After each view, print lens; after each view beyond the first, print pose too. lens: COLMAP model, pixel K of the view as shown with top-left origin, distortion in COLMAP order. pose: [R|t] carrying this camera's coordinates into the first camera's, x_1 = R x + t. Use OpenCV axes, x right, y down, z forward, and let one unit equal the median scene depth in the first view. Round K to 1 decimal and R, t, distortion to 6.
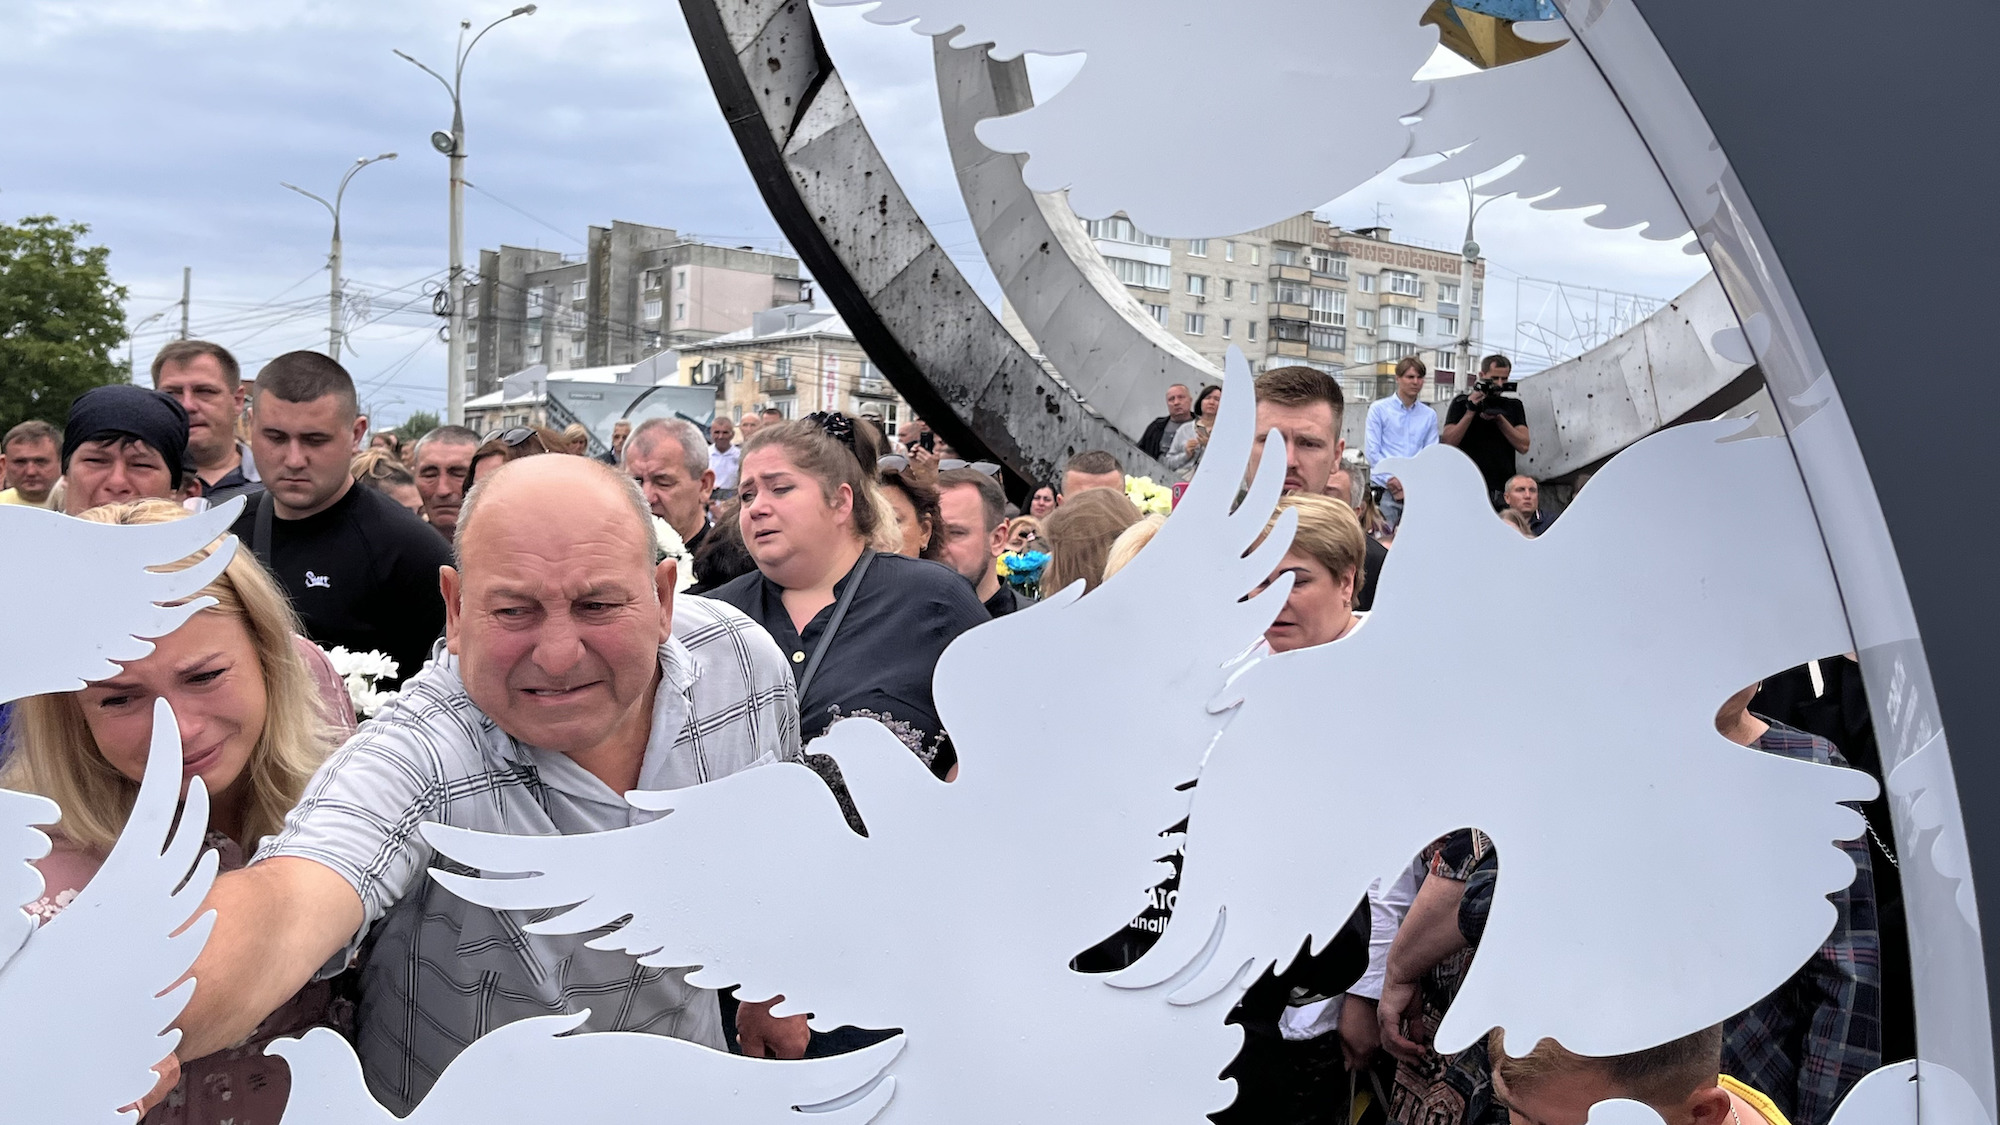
lens RADIAL K [[2057.7, 0, 1002.6], [0, 2057.7, 579.9], [0, 0, 1]] dist [0.060241, 0.000000]
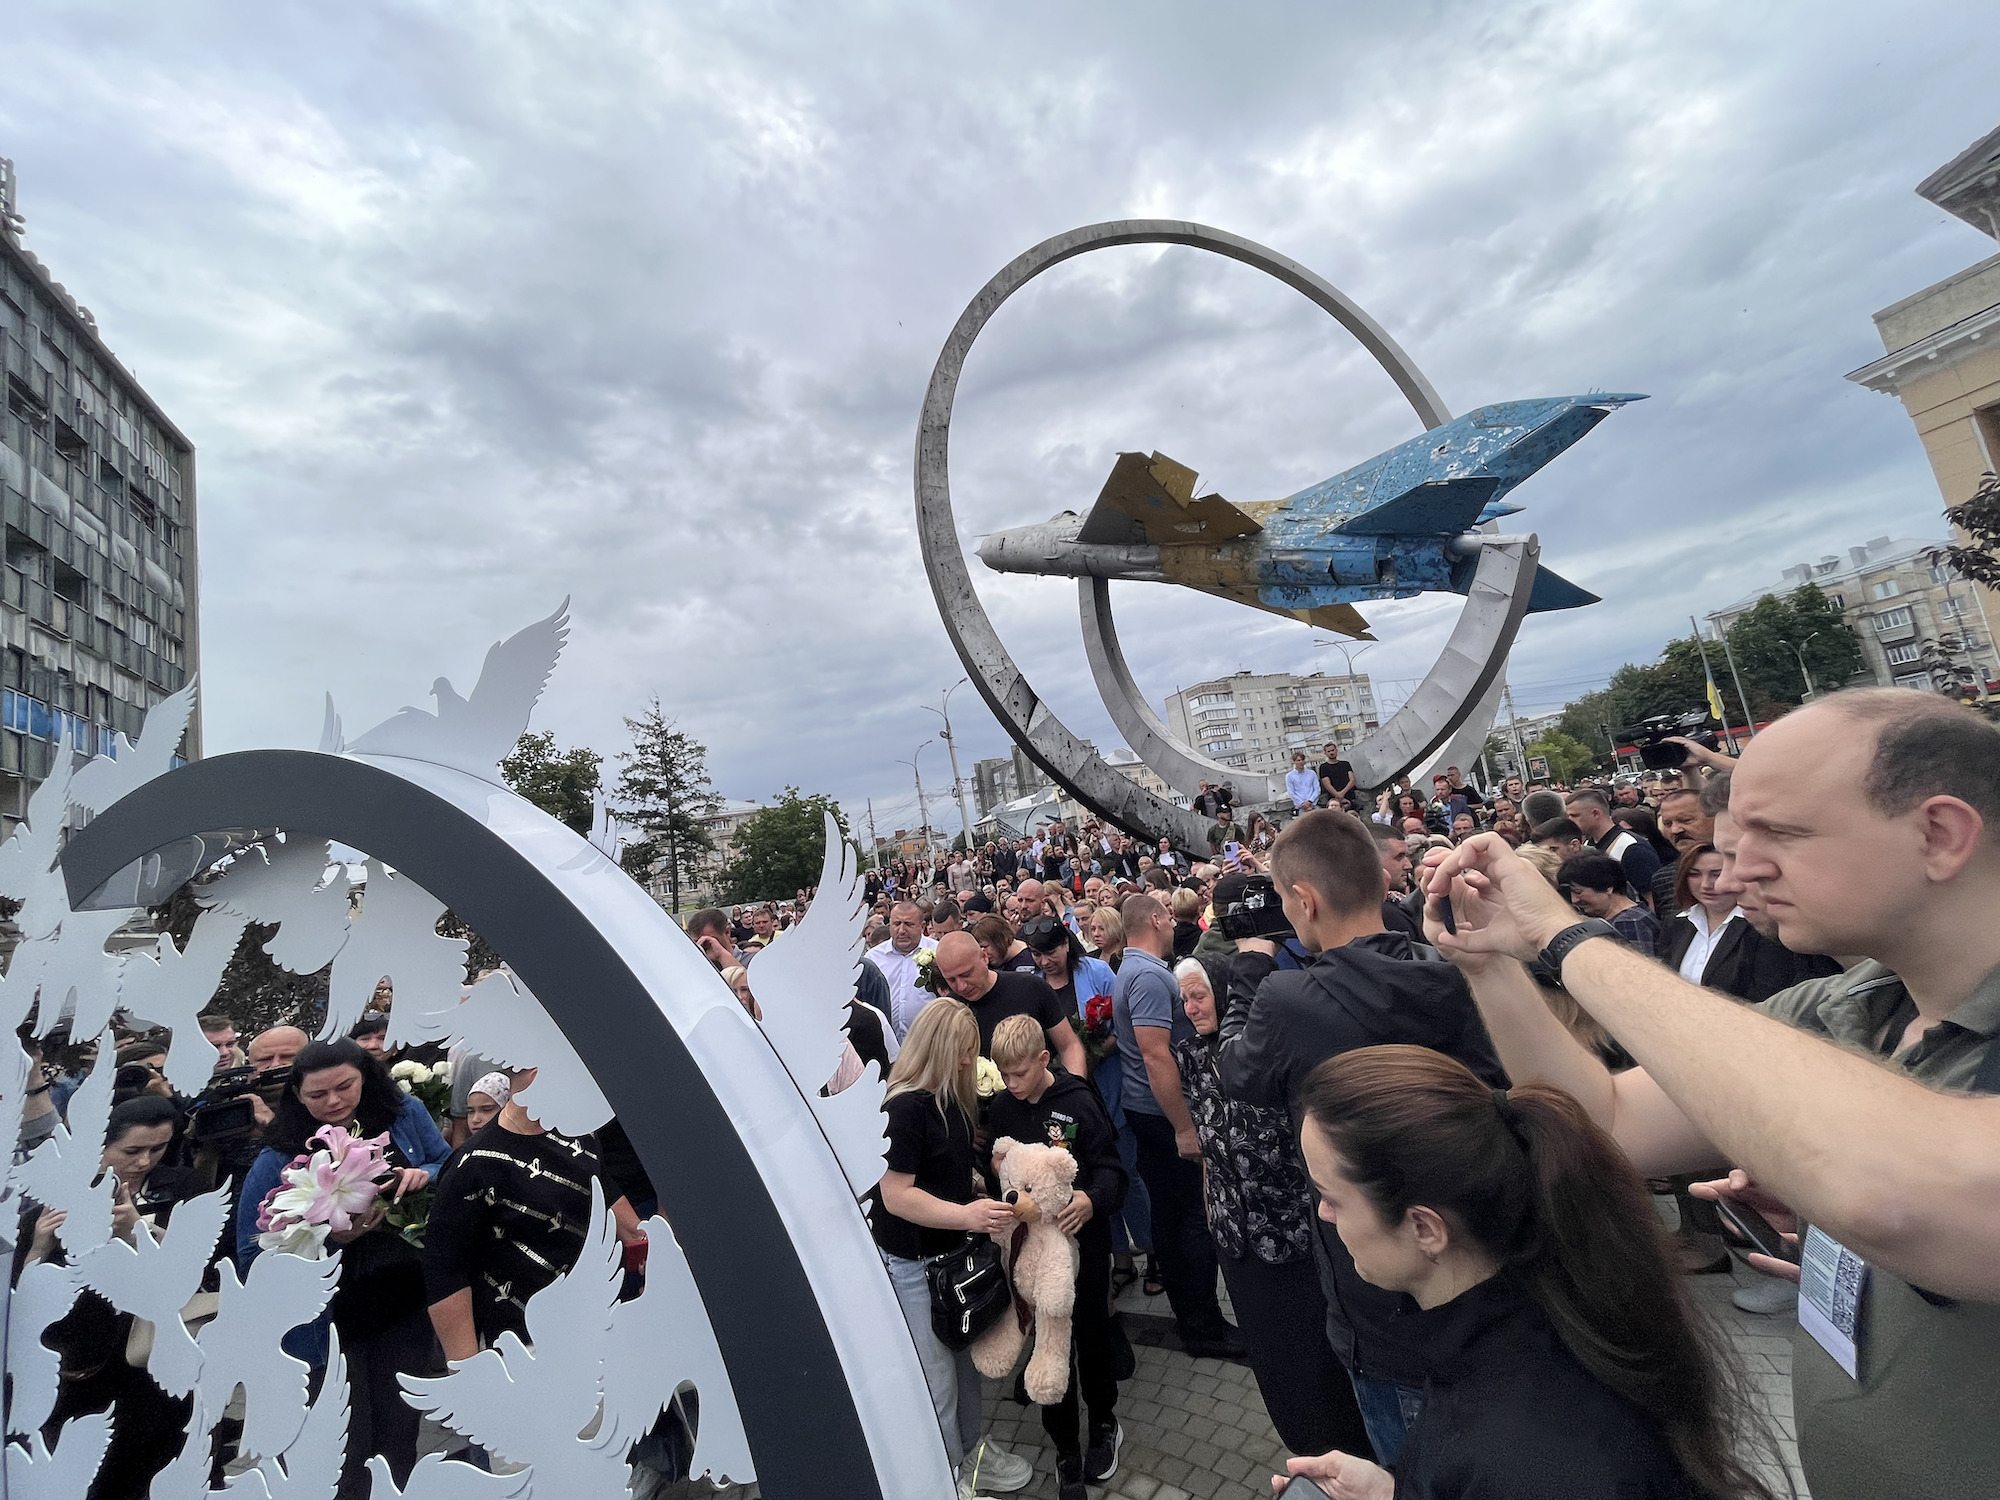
lens RADIAL K [[806.0, 0, 1000.6], [0, 806.0, 745.5], [0, 0, 1]] dist [-0.002278, 0.000058]
pose [[0.950813, -0.228096, -0.209588, 0.066560], [0.195078, 0.966491, -0.166851, -0.026128], [0.240623, 0.117758, 0.963449, 0.006643]]
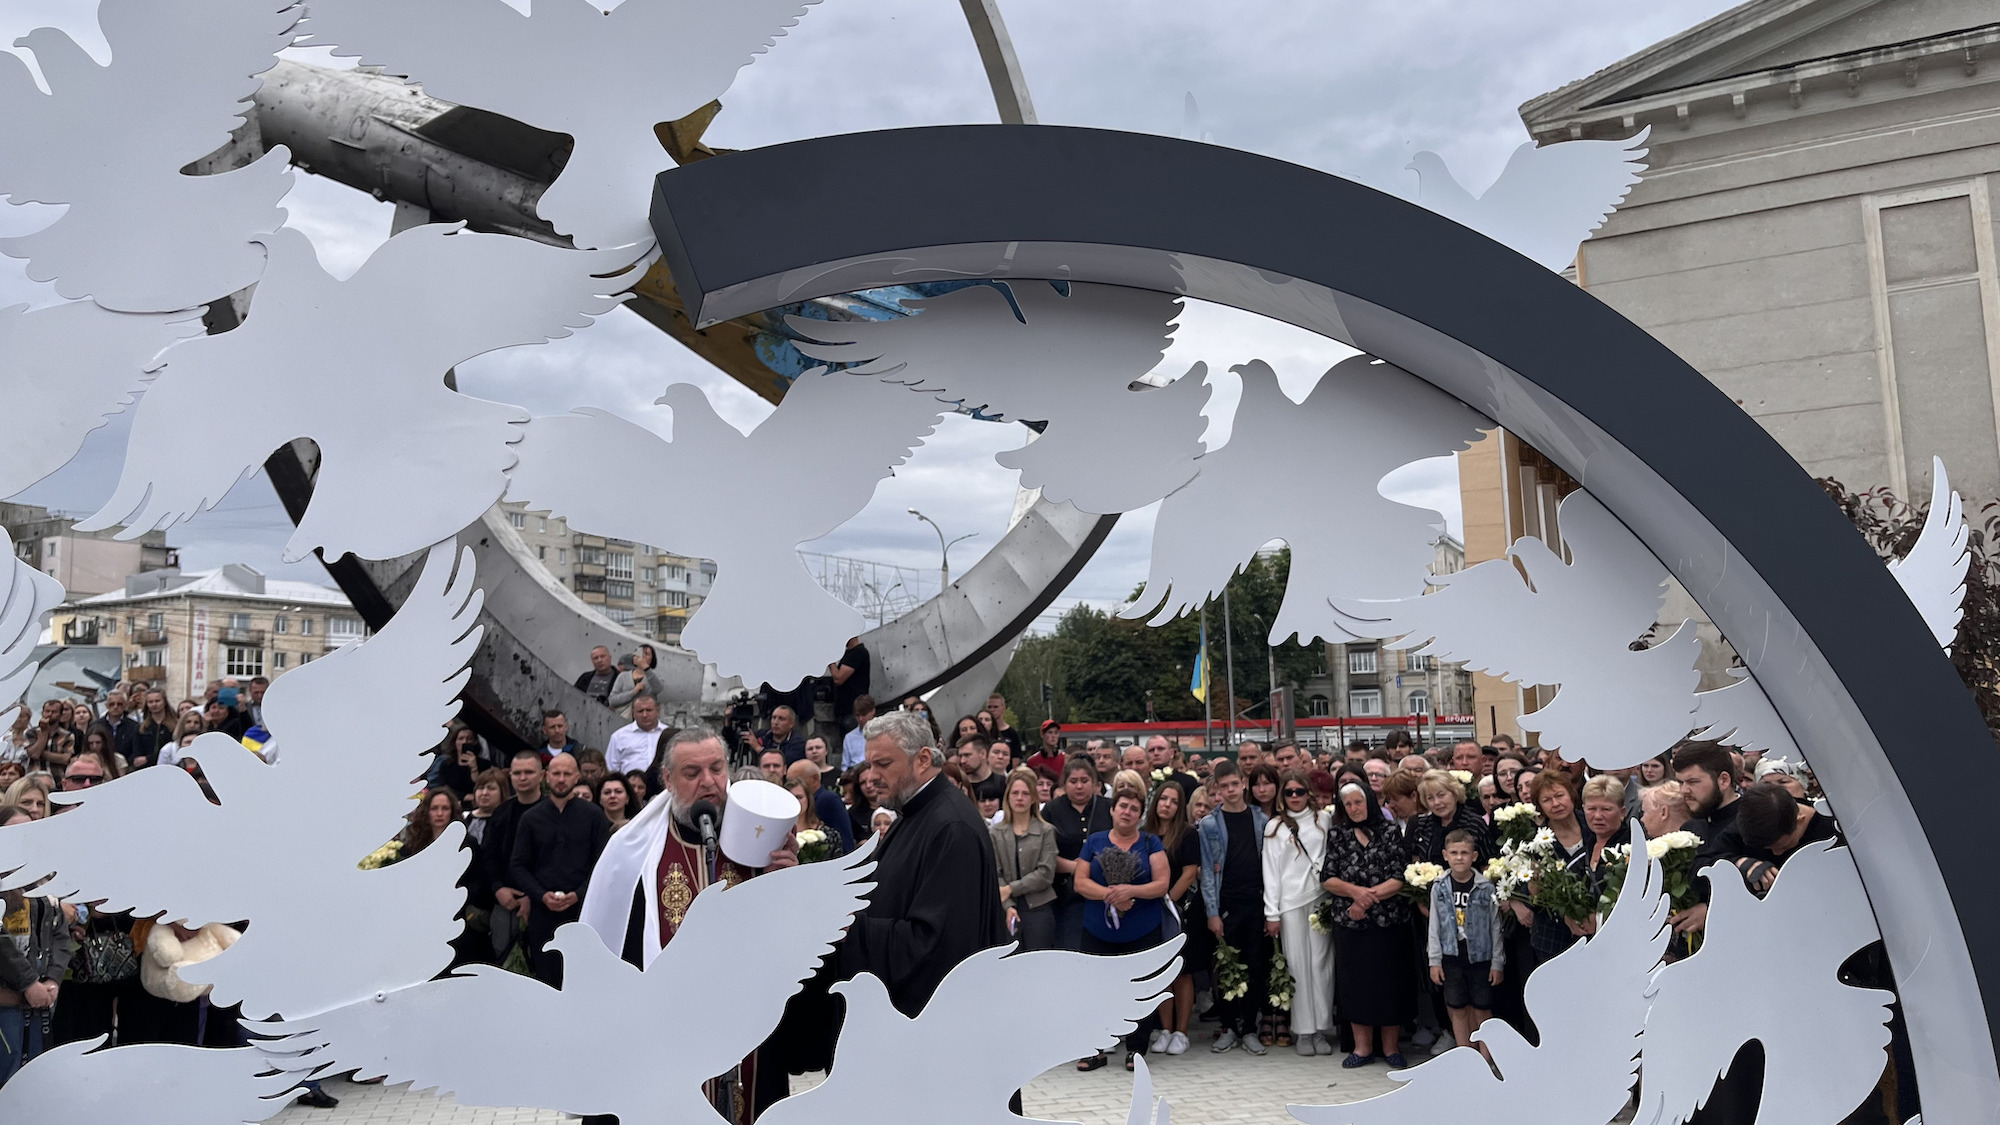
lens RADIAL K [[1517.0, 0, 1000.9], [0, 1517.0, 562.2], [0, 0, 1]] dist [0.073238, -0.111145]
pose [[0.918899, -0.009989, 0.394366, -0.079255], [0.062000, 0.990913, -0.119364, -0.016205], [-0.389590, 0.134134, 0.911168, -0.015453]]
